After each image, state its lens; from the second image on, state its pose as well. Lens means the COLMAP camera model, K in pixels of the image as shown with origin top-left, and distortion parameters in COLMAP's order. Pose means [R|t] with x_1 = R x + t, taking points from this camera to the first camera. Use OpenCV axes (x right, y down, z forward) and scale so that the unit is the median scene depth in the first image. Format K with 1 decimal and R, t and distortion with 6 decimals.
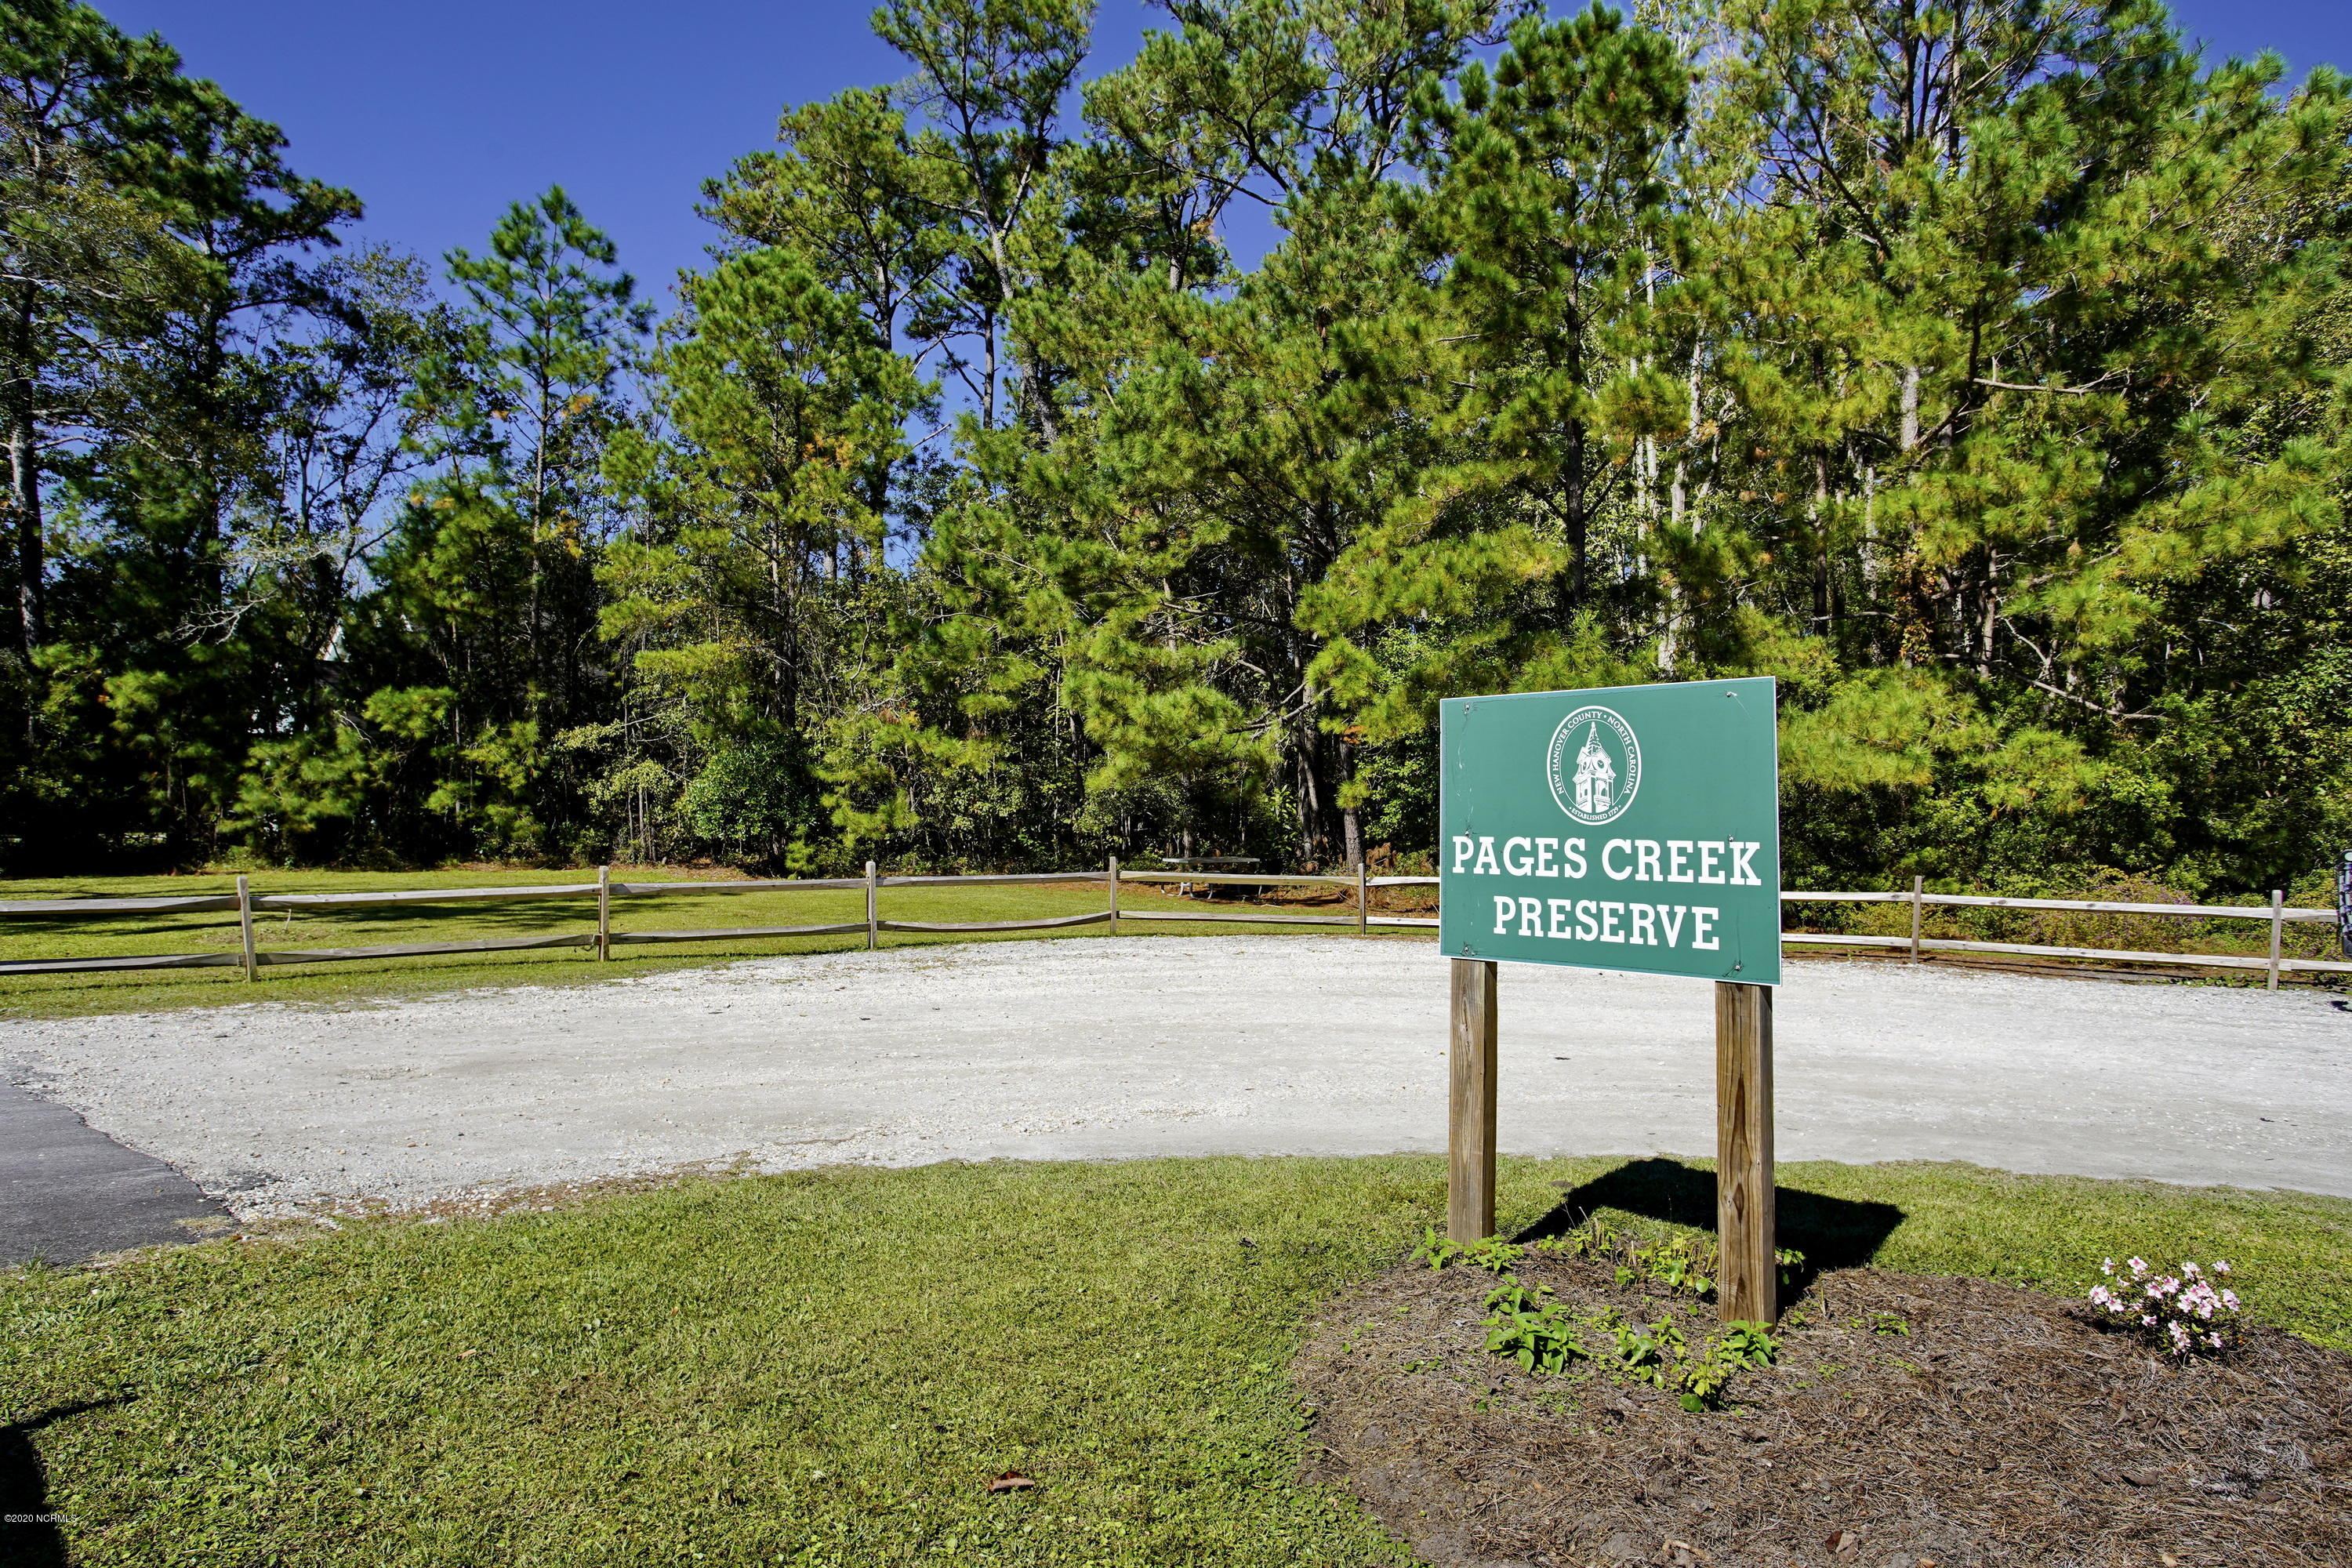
lens RADIAL K [[1494.1, 0, 1177.3], [0, 1494.1, 788.4], [0, 0, 1]] dist [0.000979, -0.000256]
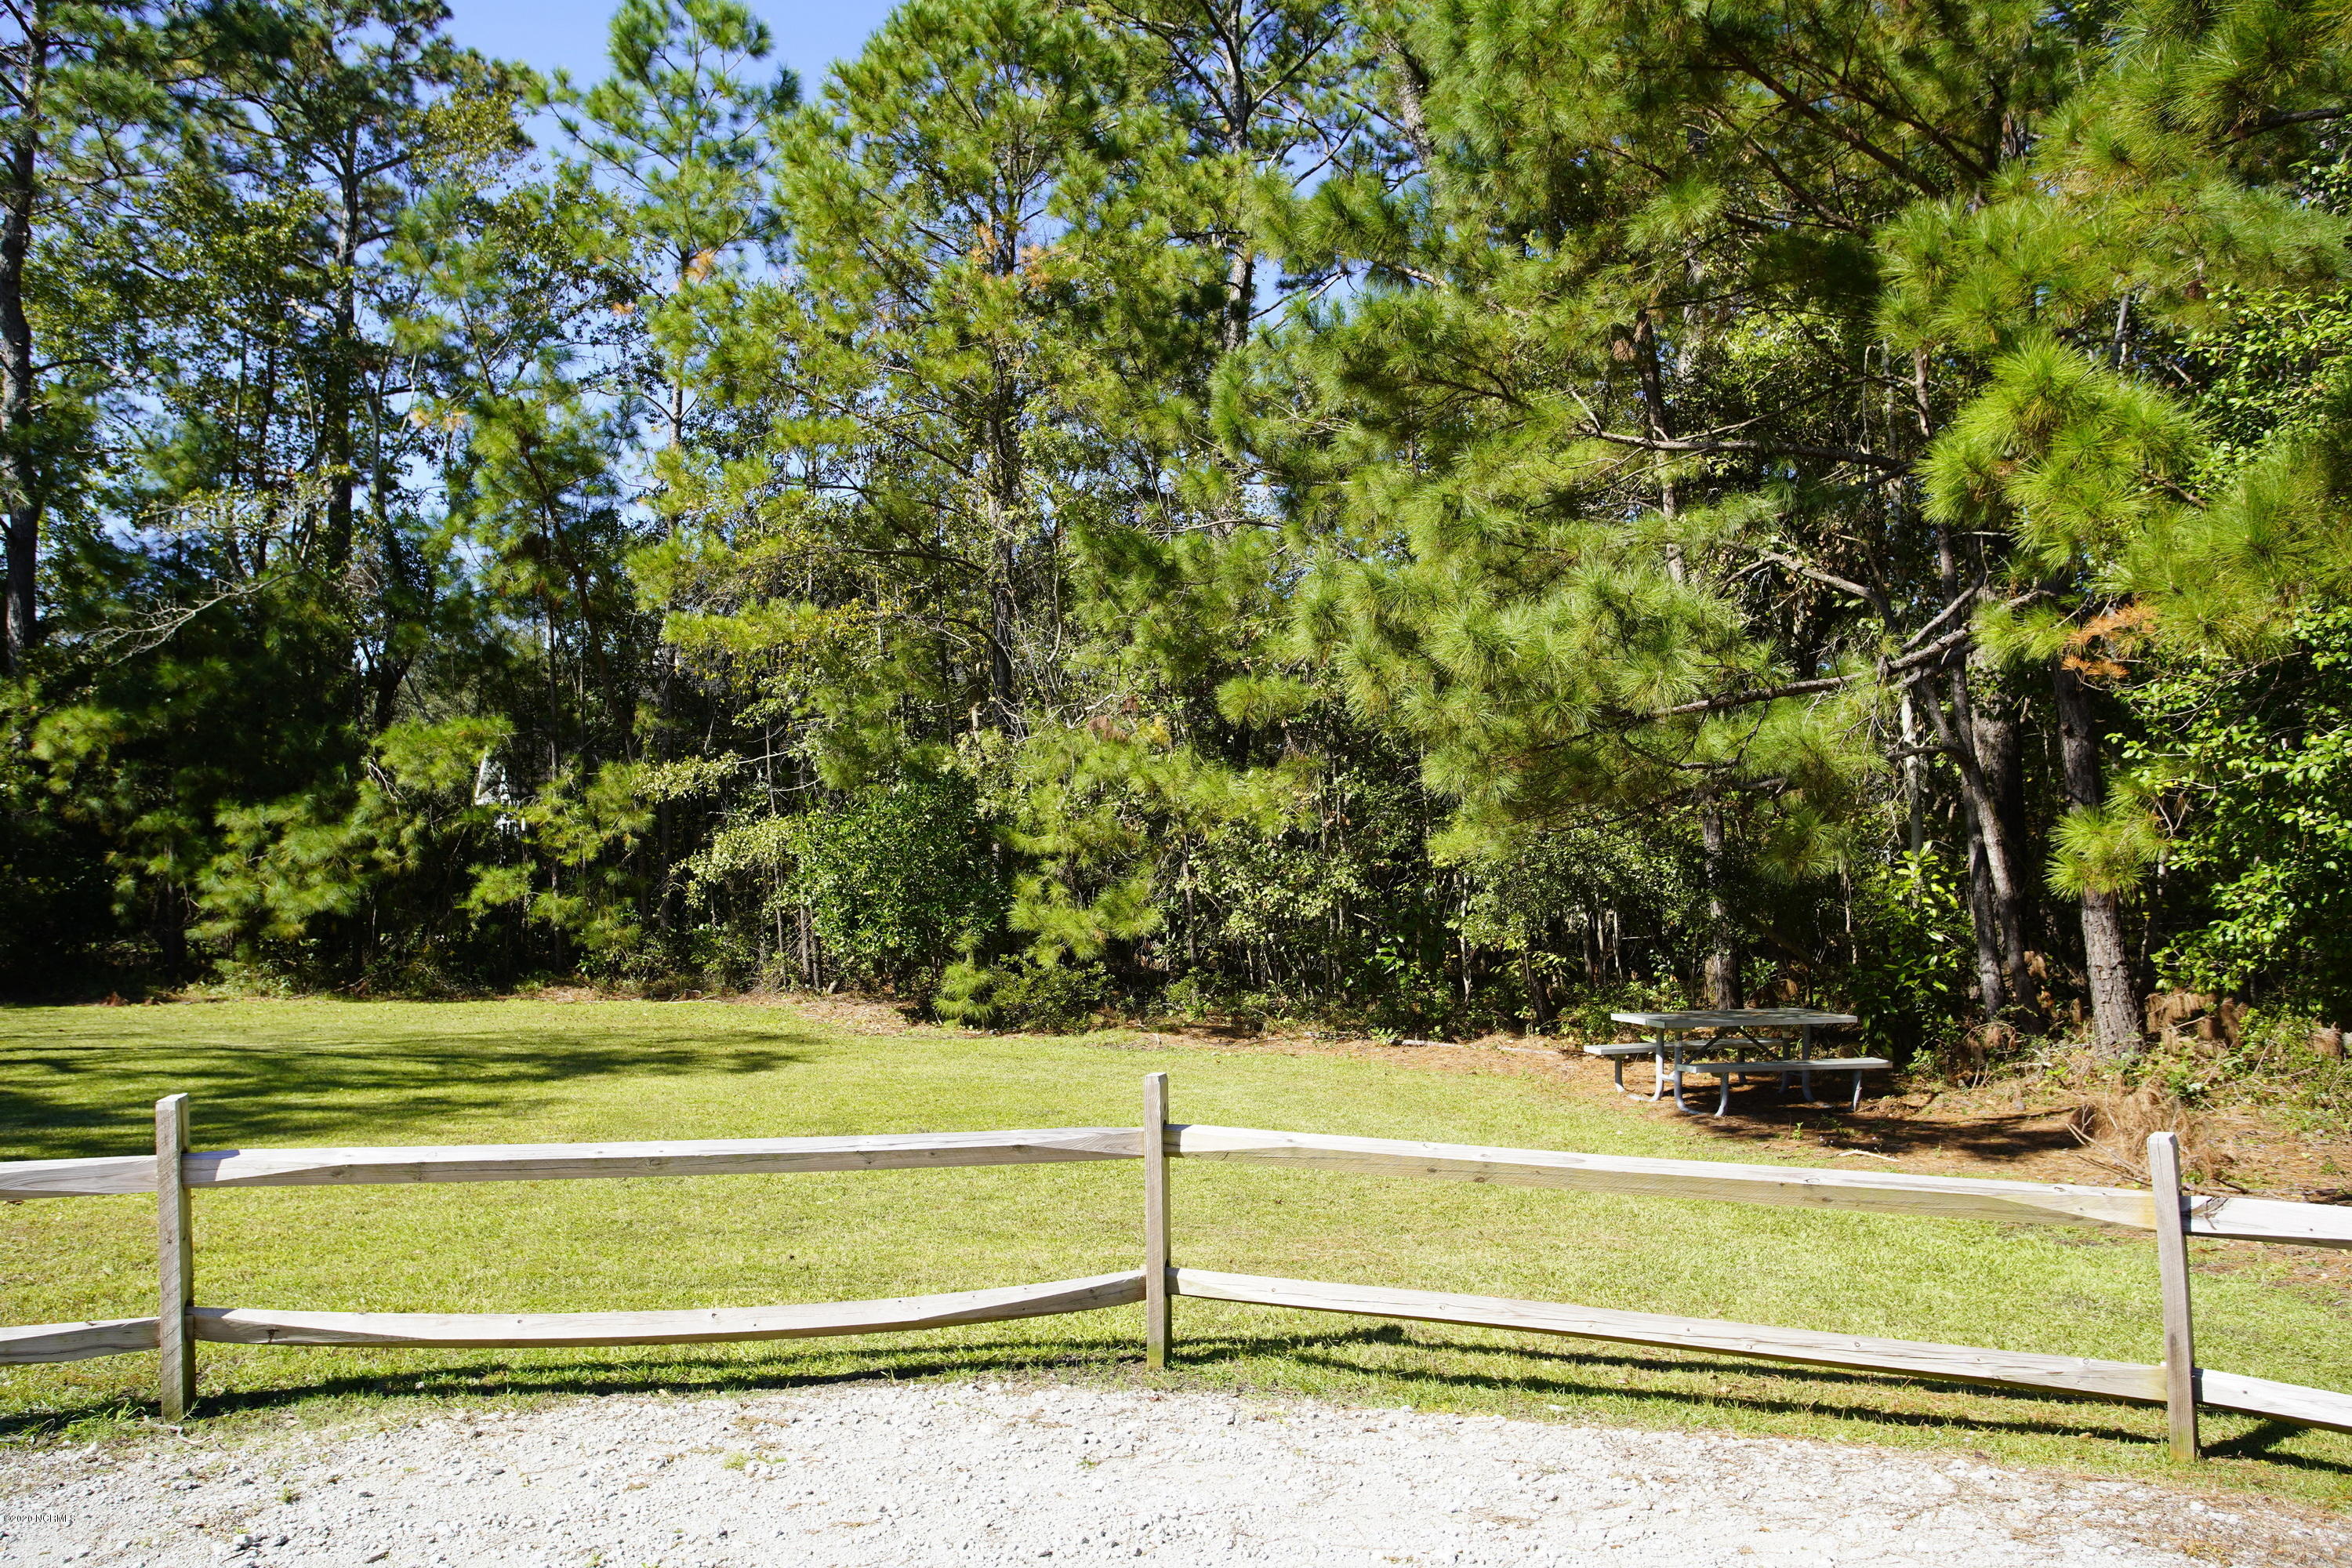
lens RADIAL K [[1678.1, 0, 1171.3], [0, 1678.1, 774.6], [0, 0, 1]] dist [-0.014569, 0.004357]
pose [[0.925190, -0.033410, -0.378031, 0.052794], [0.011403, 0.998115, -0.060305, 0.005196], [0.379333, 0.051483, 0.923827, 0.458498]]
